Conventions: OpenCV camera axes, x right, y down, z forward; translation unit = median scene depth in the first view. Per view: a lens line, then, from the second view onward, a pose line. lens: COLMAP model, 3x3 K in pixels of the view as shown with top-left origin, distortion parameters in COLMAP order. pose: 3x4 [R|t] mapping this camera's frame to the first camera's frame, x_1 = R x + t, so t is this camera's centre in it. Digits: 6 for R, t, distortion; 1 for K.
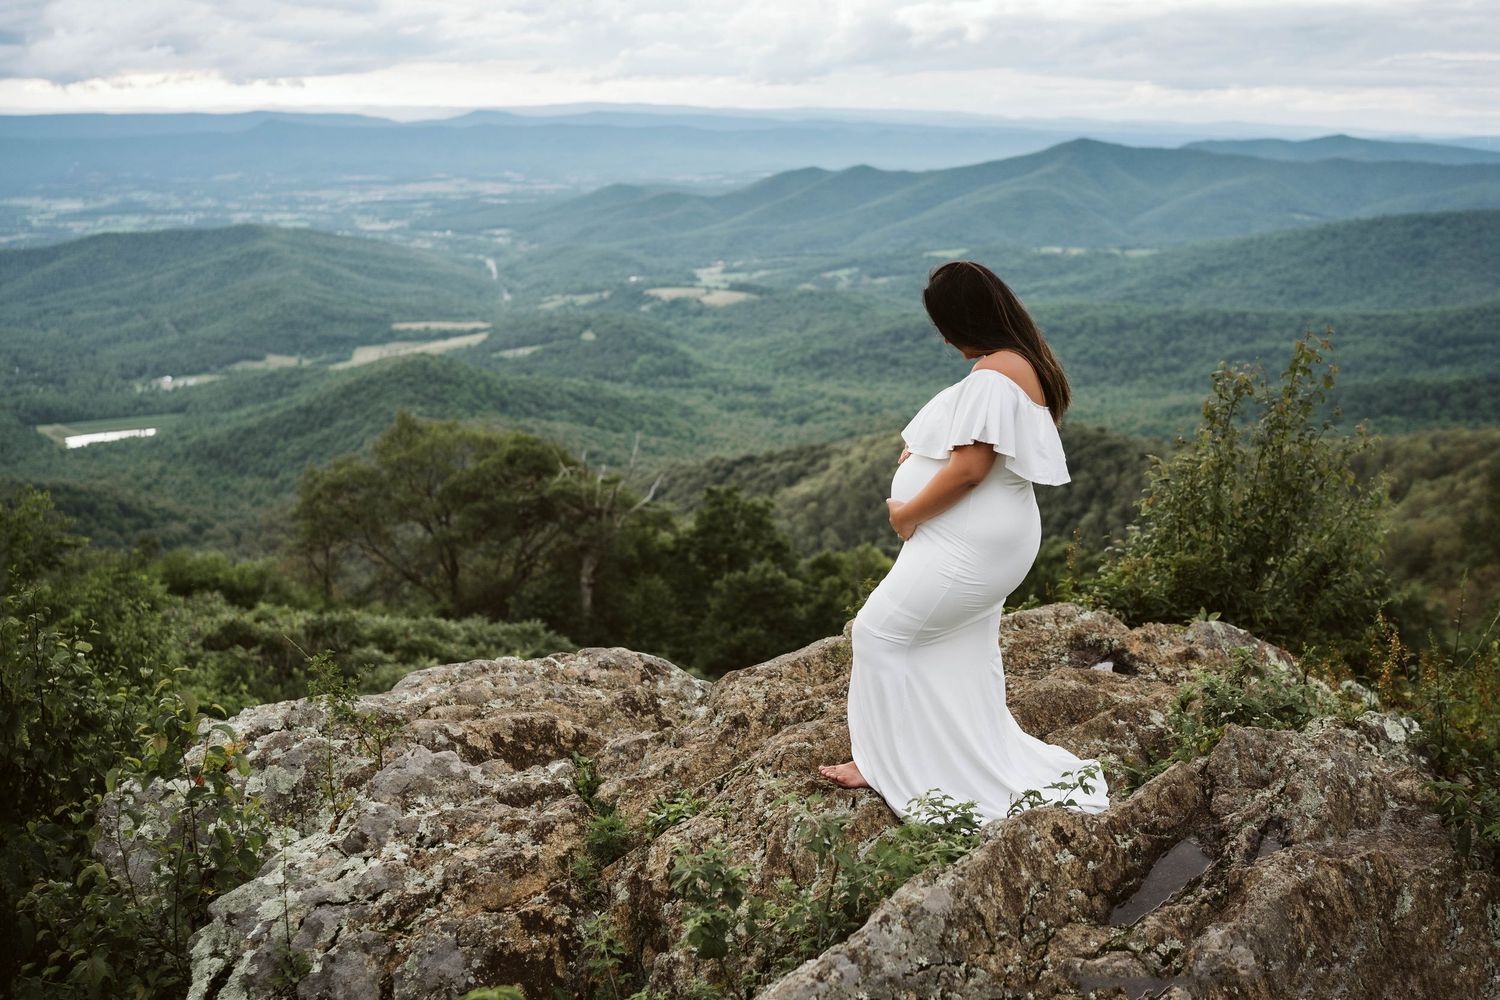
lens RADIAL K [[1443.1, 0, 750.1], [0, 1443.1, 496.2], [0, 0, 1]] dist [-0.196188, 0.206765]
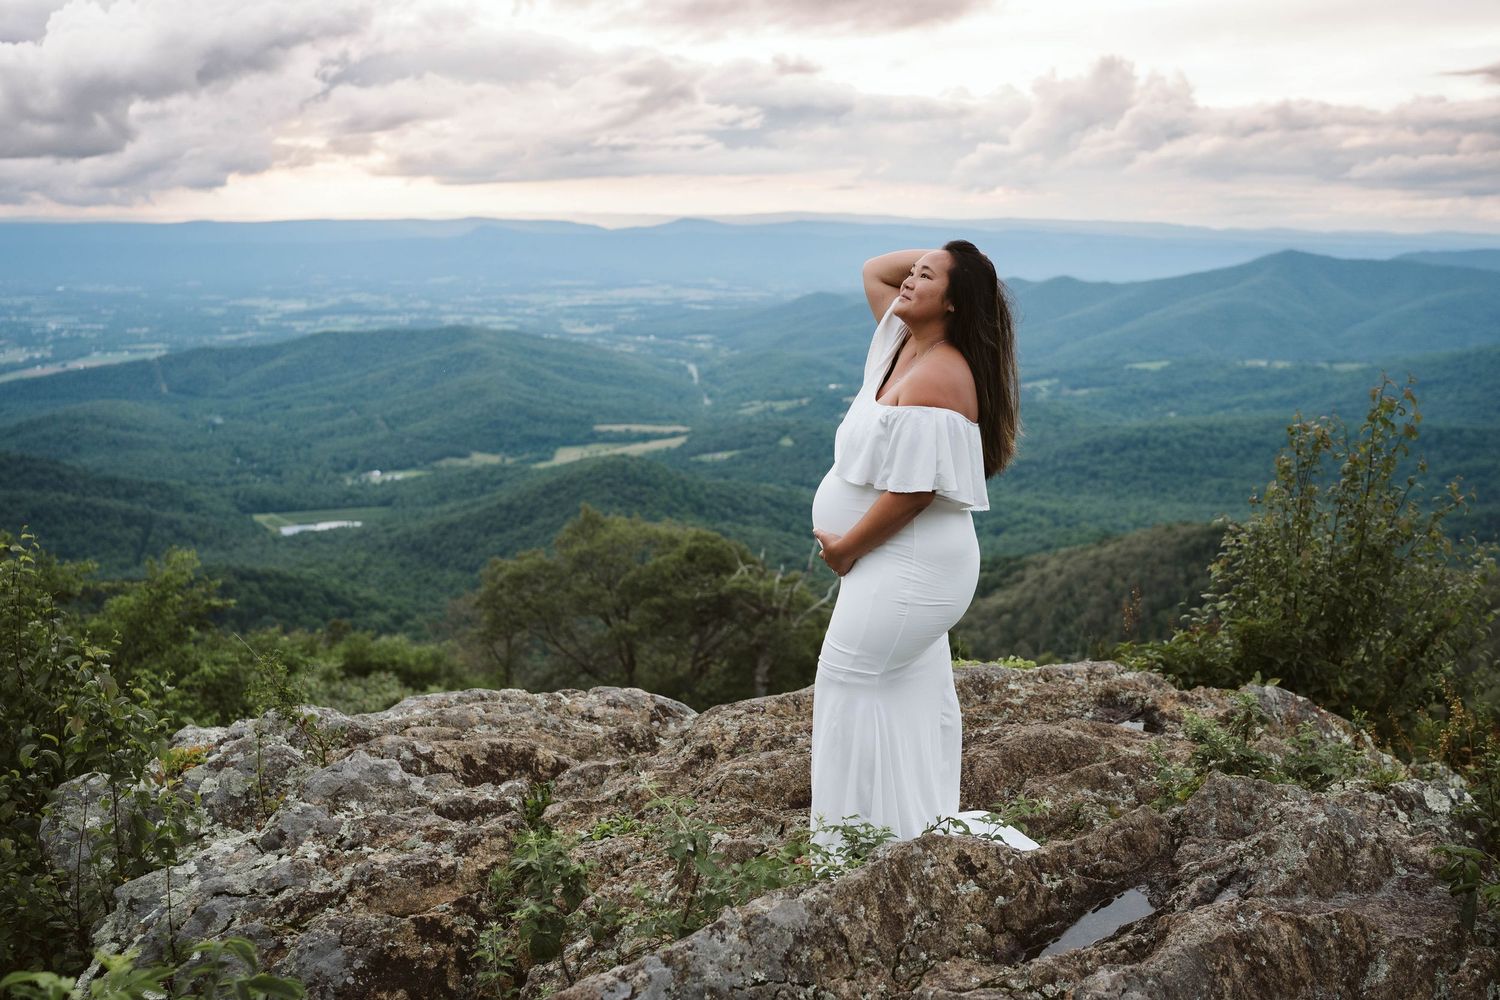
lens RADIAL K [[1443.1, 0, 750.1], [0, 1443.1, 496.2], [0, 0, 1]] dist [-0.196188, 0.206765]
pose [[0.990284, 0.023179, -0.137117, 0.129928], [-0.033392, 0.996798, -0.072660, 0.048192], [0.134993, 0.076532, 0.987886, 0.041236]]
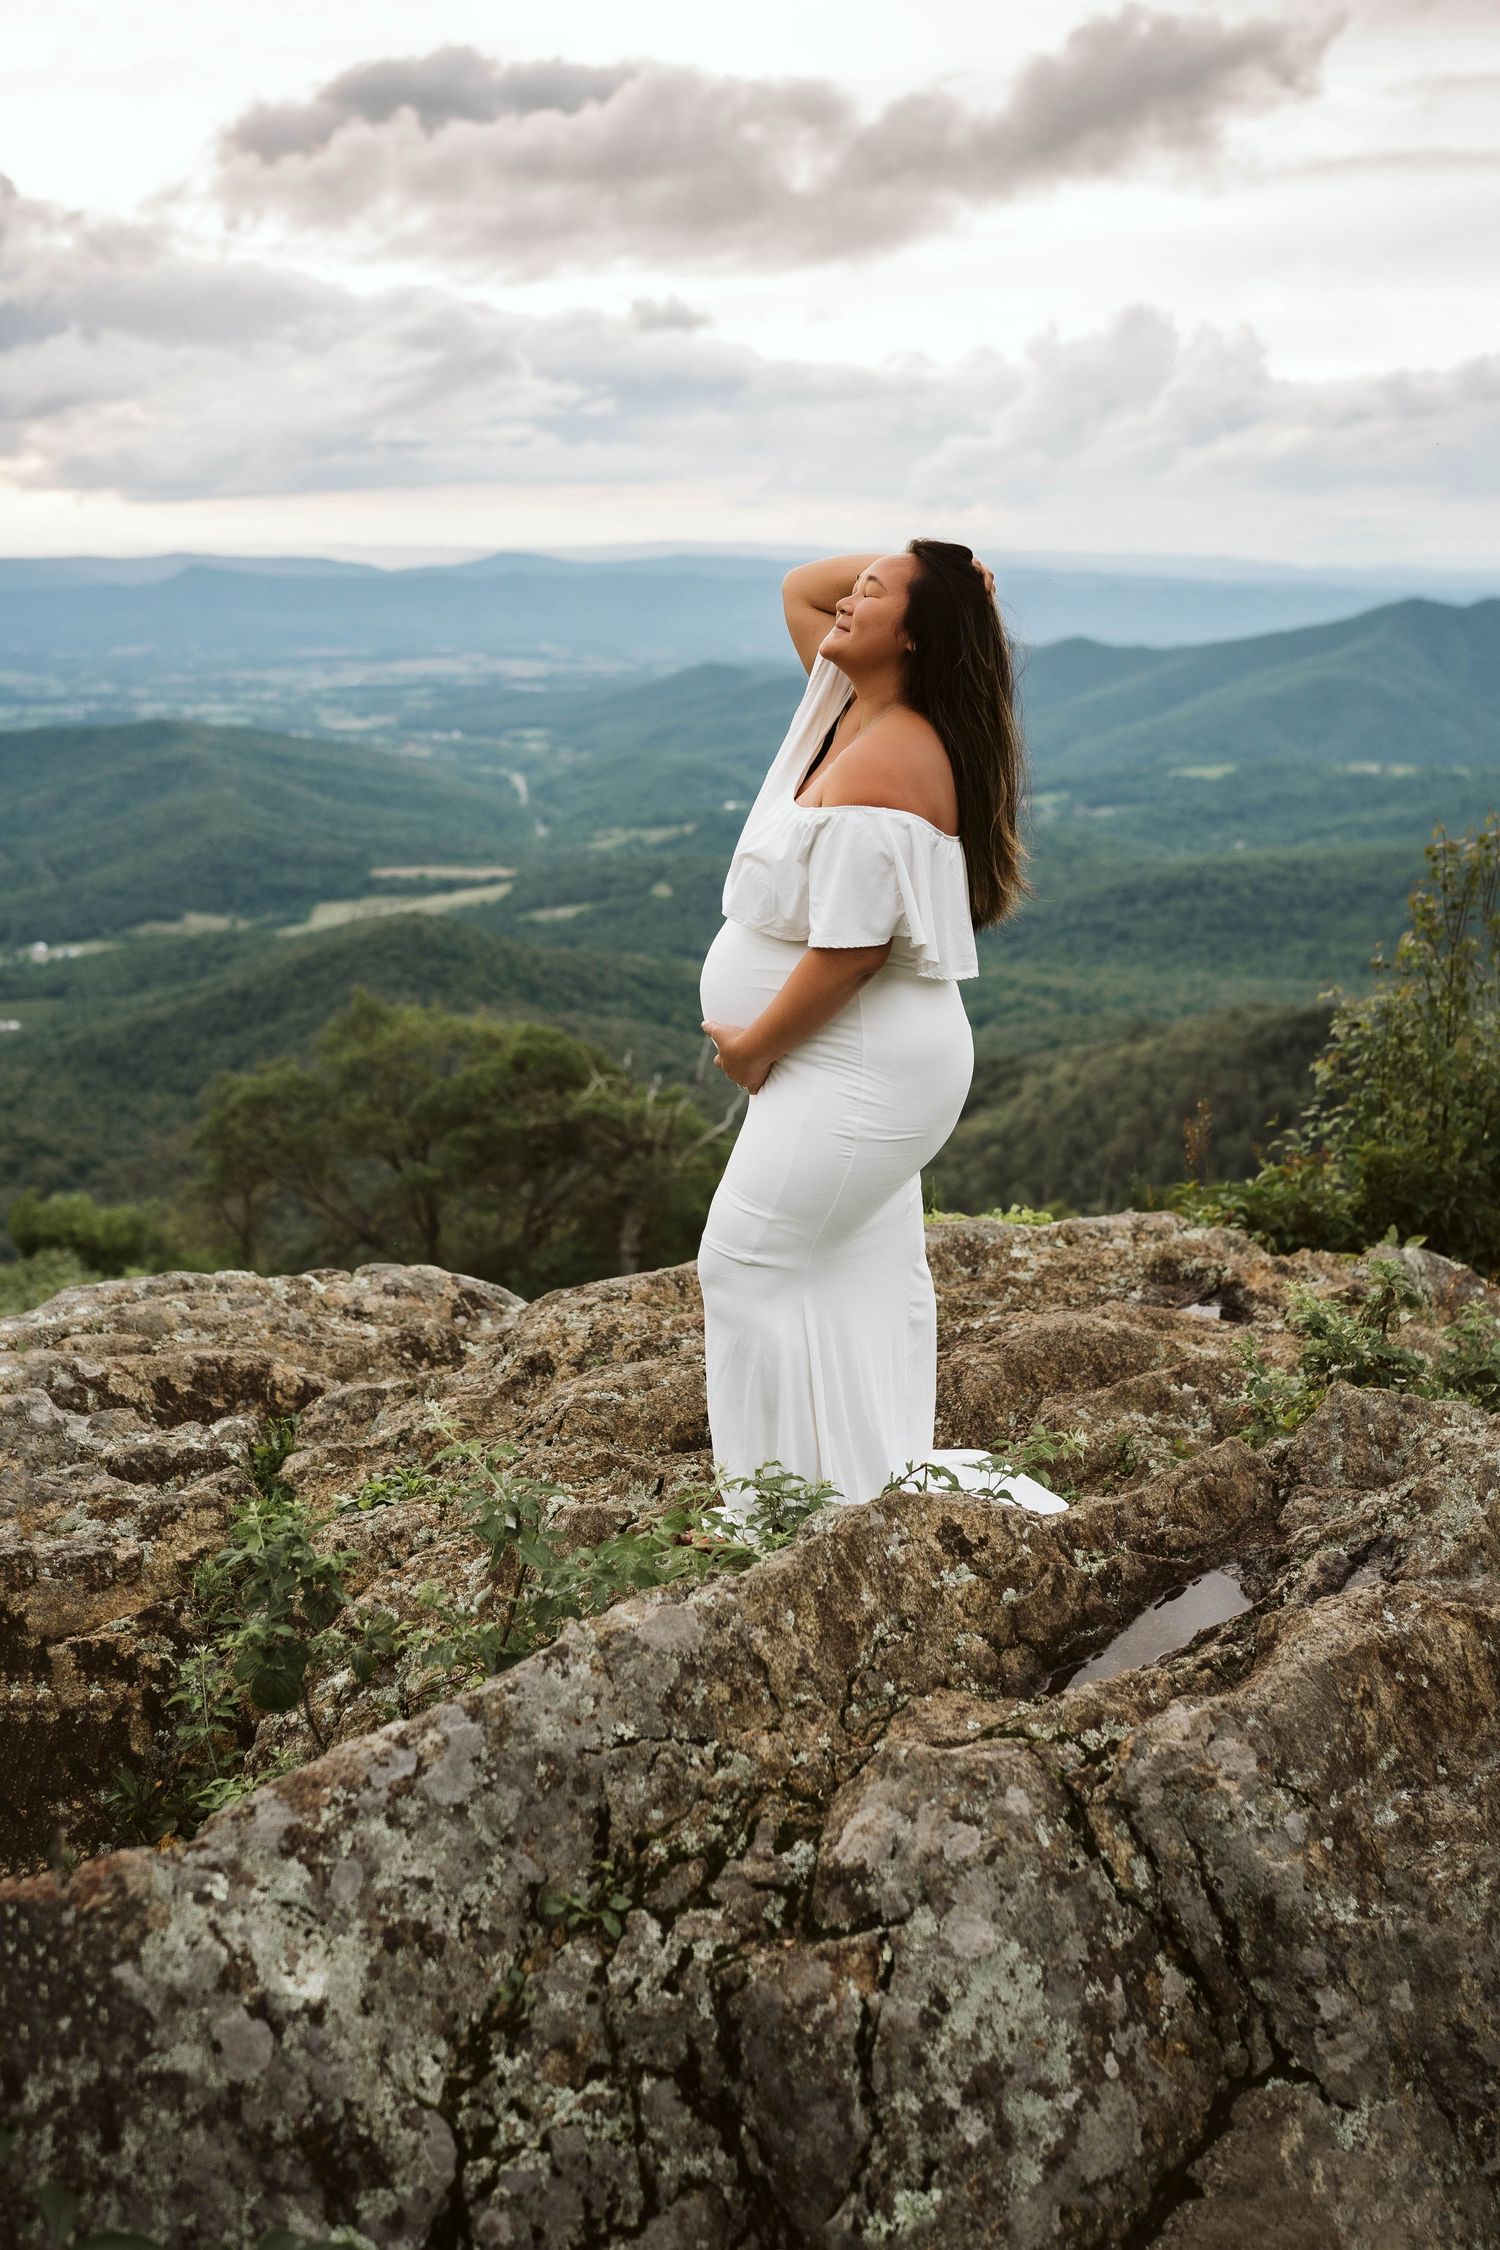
lens RADIAL K [[2164.6, 0, 739.8], [0, 2164.6, 1145.1], [0, 0, 1]] dist [-0.196188, 0.206765]
pose [[0.996965, 0.017835, -0.075779, 0.126170], [-0.017463, 0.999832, 0.005565, 0.050375], [0.075866, -0.004225, 0.997109, 0.088236]]
